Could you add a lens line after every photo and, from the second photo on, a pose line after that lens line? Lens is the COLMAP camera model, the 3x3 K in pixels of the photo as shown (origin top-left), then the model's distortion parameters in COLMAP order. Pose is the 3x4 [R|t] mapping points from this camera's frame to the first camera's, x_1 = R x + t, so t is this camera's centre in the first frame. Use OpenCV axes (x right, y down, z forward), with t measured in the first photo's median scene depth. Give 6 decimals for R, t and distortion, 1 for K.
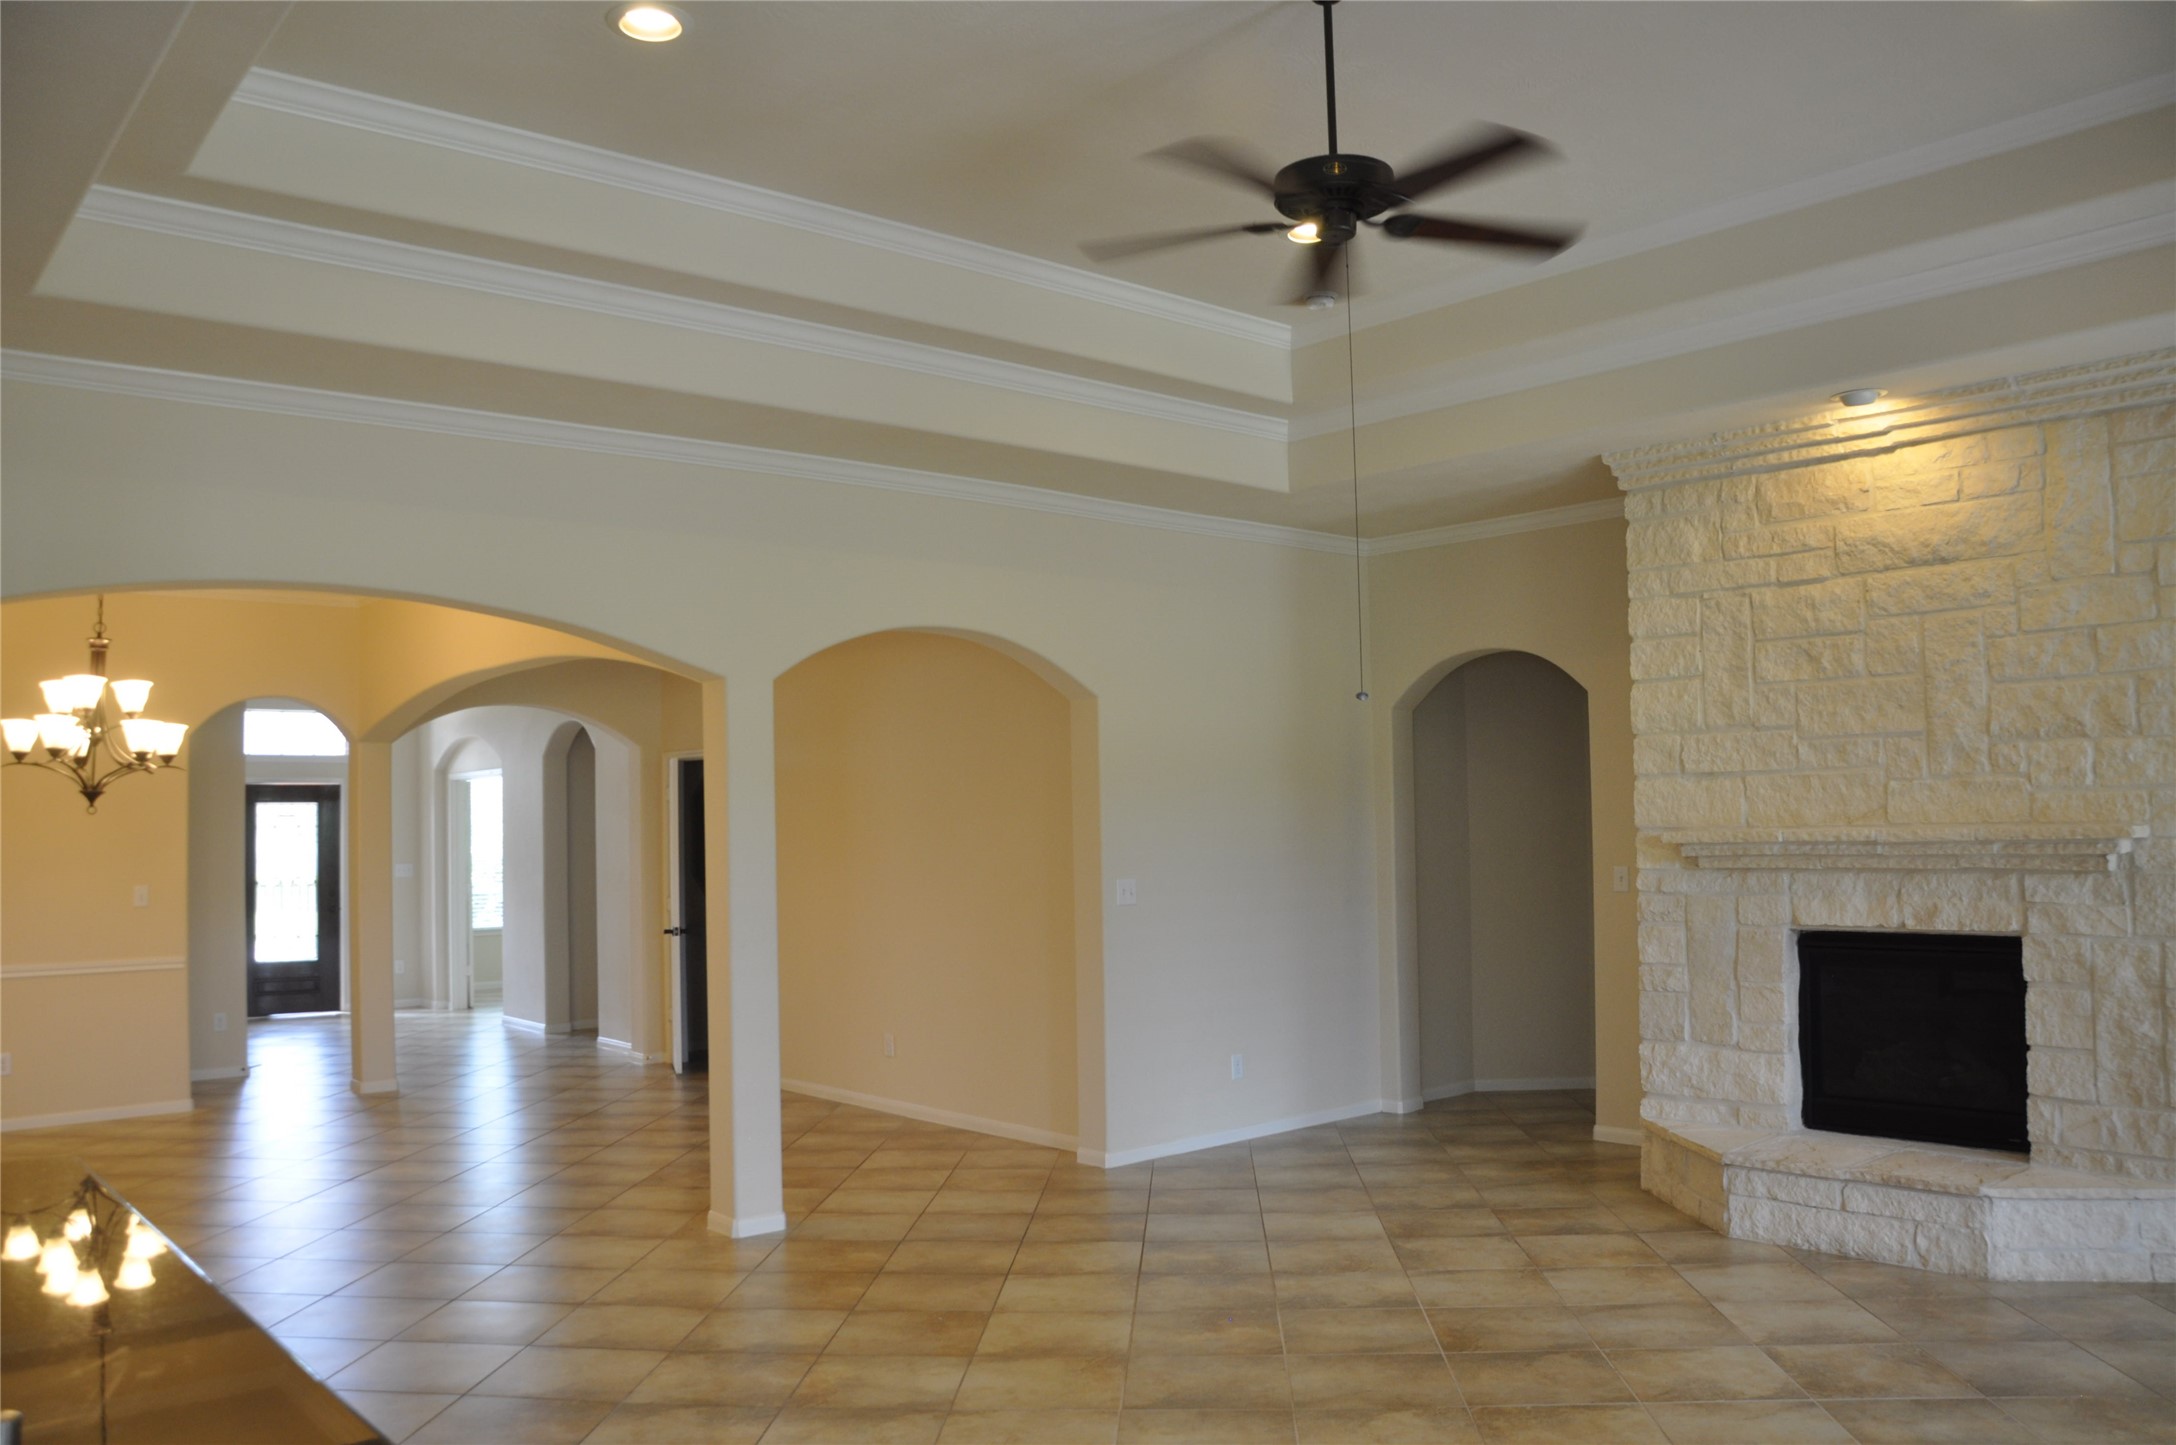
lens RADIAL K [[1673.3, 0, 1072.9], [0, 1673.3, 724.9], [0, 0, 1]] dist [-0.140399, 0.078124]
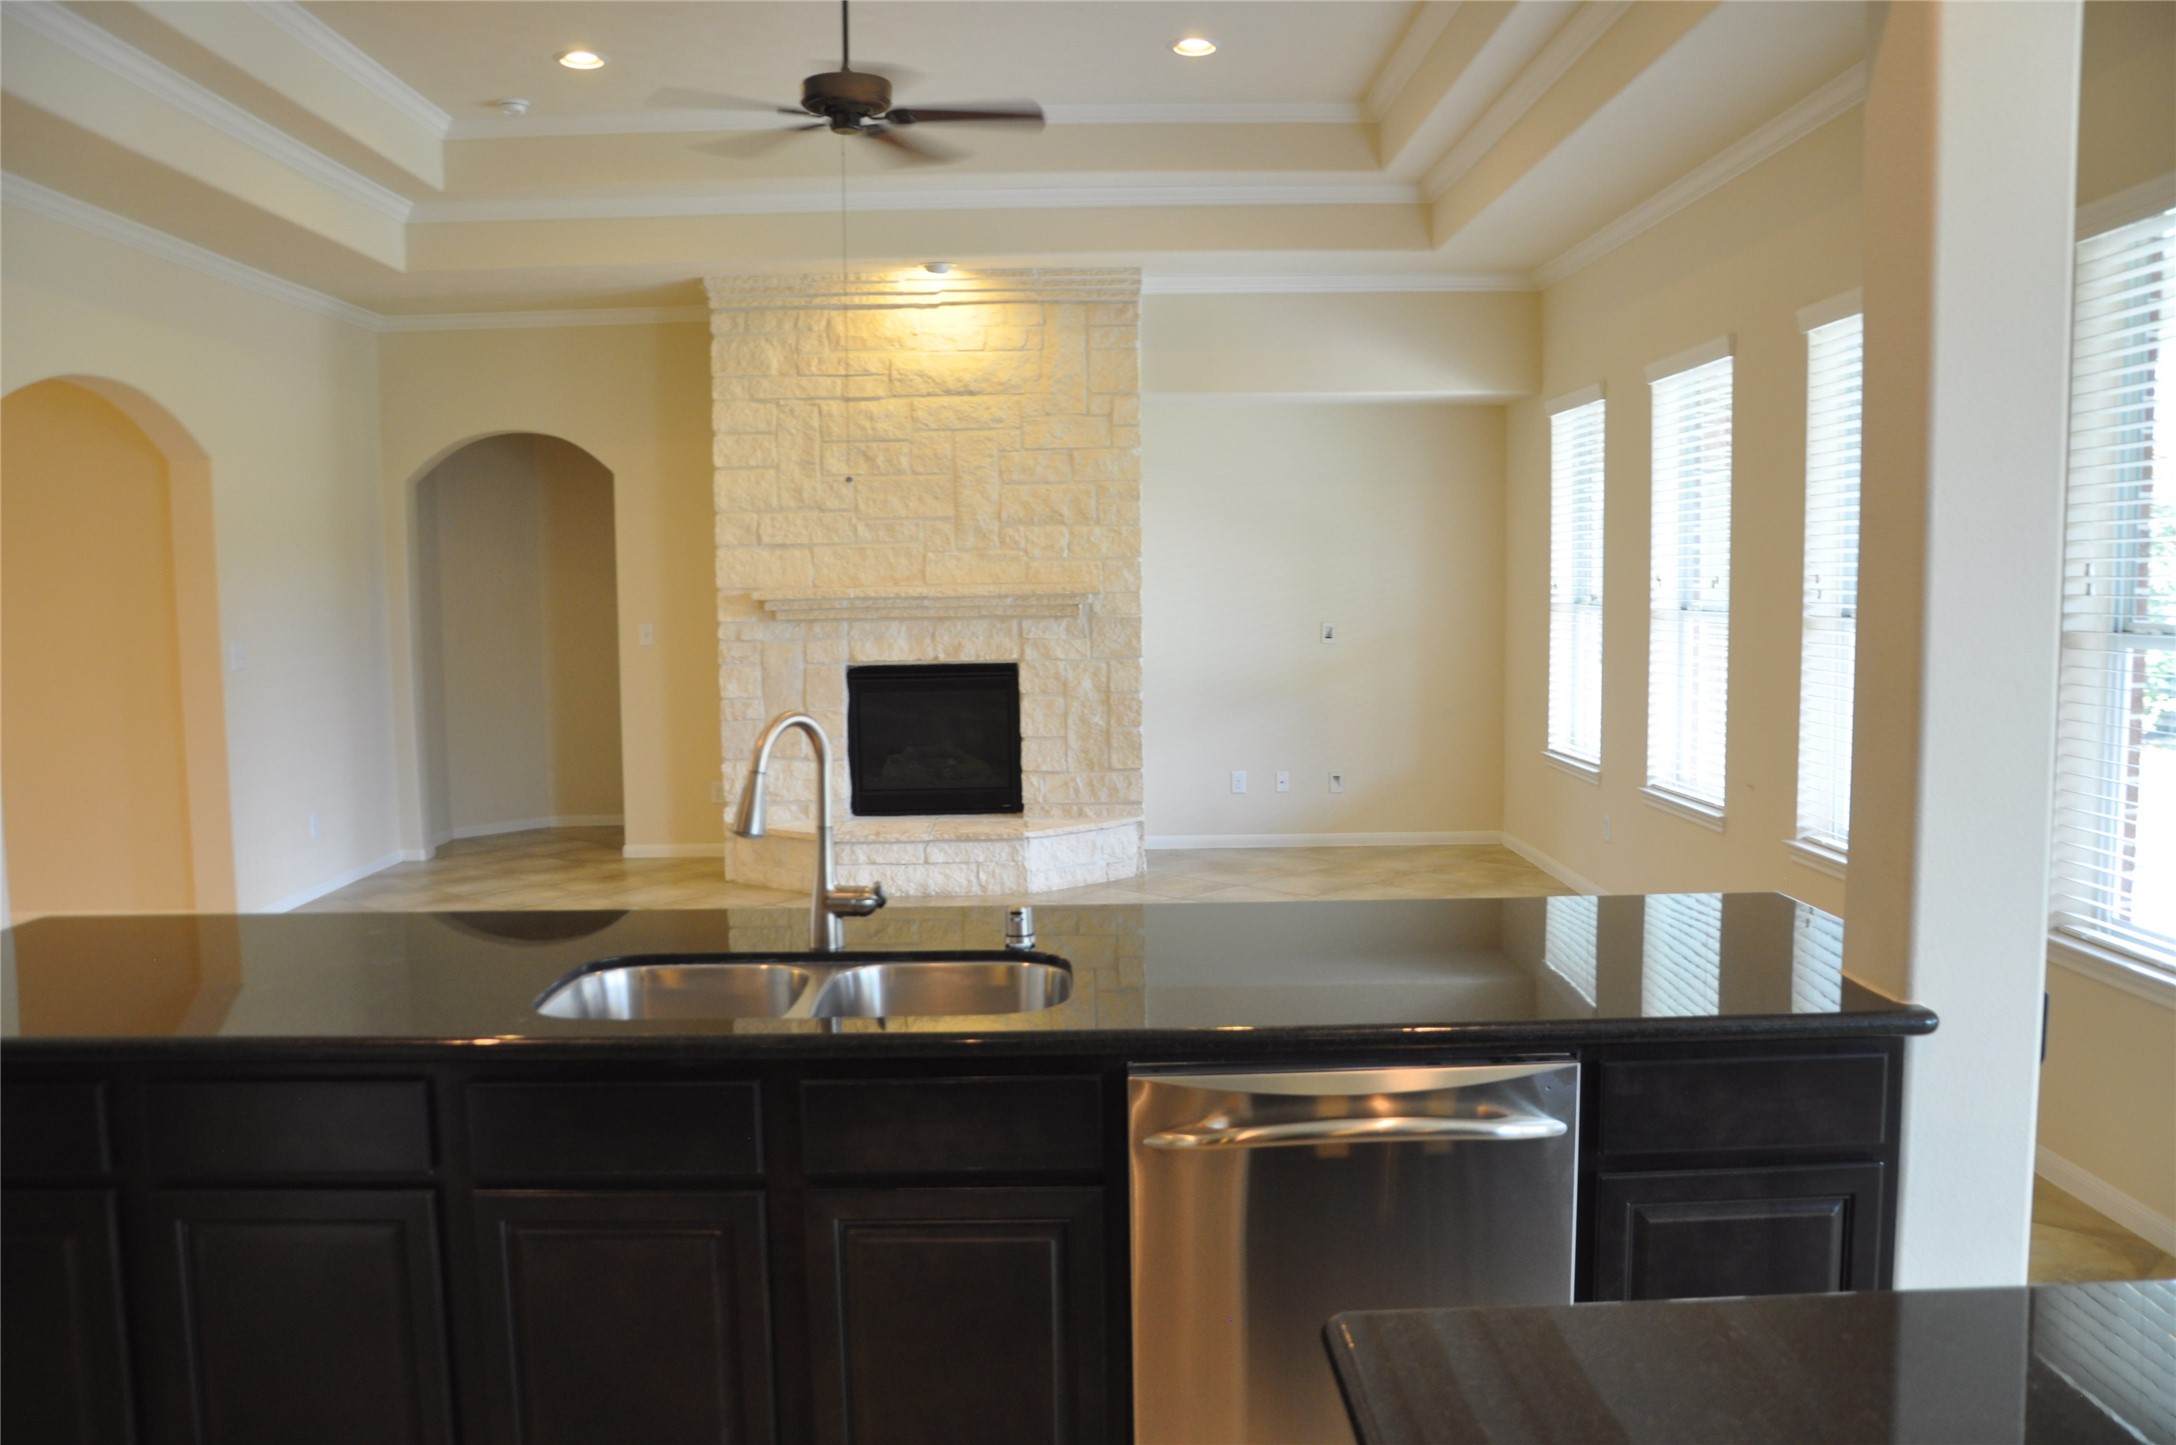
lens RADIAL K [[1673.3, 0, 1092.5], [0, 1673.3, 715.3], [0, 0, 1]] dist [-0.140399, 0.078124]
pose [[0.642756, -0.055975, 0.764023, -0.481178], [-0.037948, 0.993776, 0.104733, 0.018298], [-0.765130, -0.096311, 0.636632, -0.008233]]
